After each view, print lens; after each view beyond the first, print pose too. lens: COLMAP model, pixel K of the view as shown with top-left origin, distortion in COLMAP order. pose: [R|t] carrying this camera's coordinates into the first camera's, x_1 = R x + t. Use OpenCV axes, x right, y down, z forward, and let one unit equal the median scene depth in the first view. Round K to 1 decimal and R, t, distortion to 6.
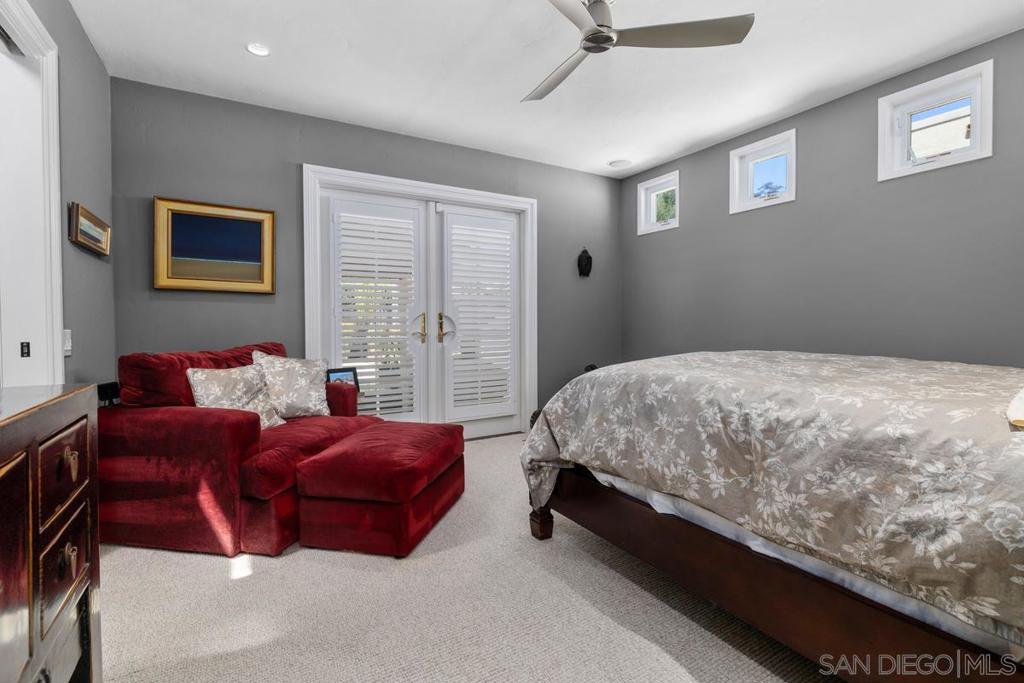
lens RADIAL K [[468.9, 0, 511.9], [0, 468.9, 334.4], [0, 0, 1]] dist [-0.003900, -0.000146]
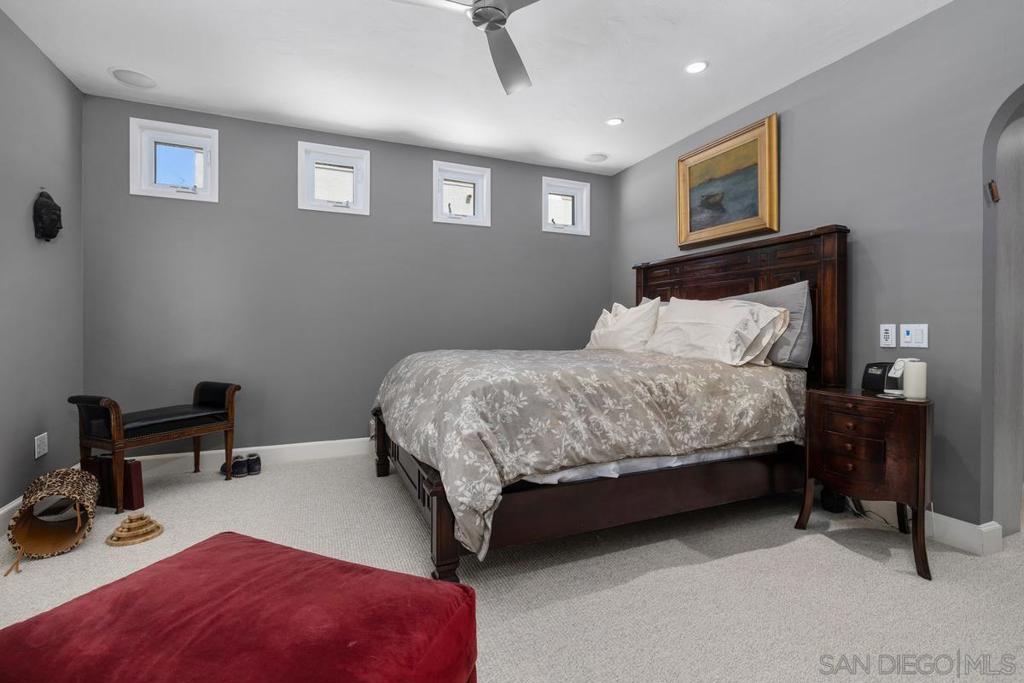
lens RADIAL K [[468.9, 0, 513.4], [0, 468.9, 338.6], [0, 0, 1]] dist [-0.003900, -0.000146]
pose [[0.113541, -0.011048, 0.993472, -0.664538], [0.021221, 0.999737, 0.008692, -0.001793], [-0.993307, 0.020095, 0.113746, 0.792341]]
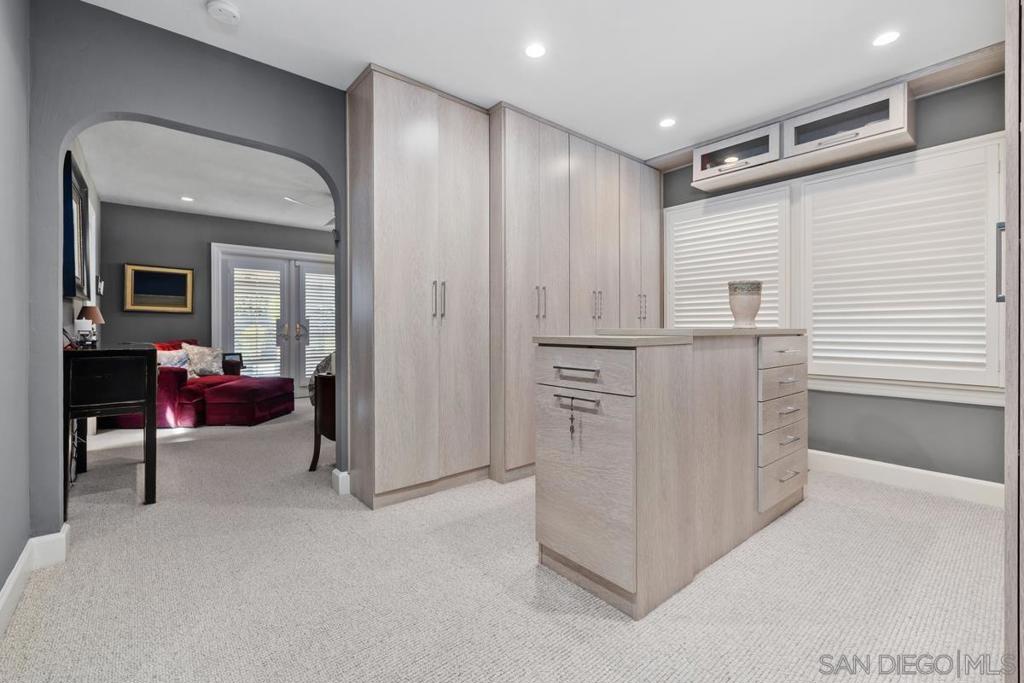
lens RADIAL K [[436.3, 0, 513.3], [0, 436.3, 332.7], [0, 0, 1]] dist [-0.000932, 0.000527]
pose [[0.984307, 0.002033, 0.176455, 0.532328], [0.000850, 0.999867, -0.016261, 0.023944], [-0.176464, 0.016156, 0.984174, -1.127269]]
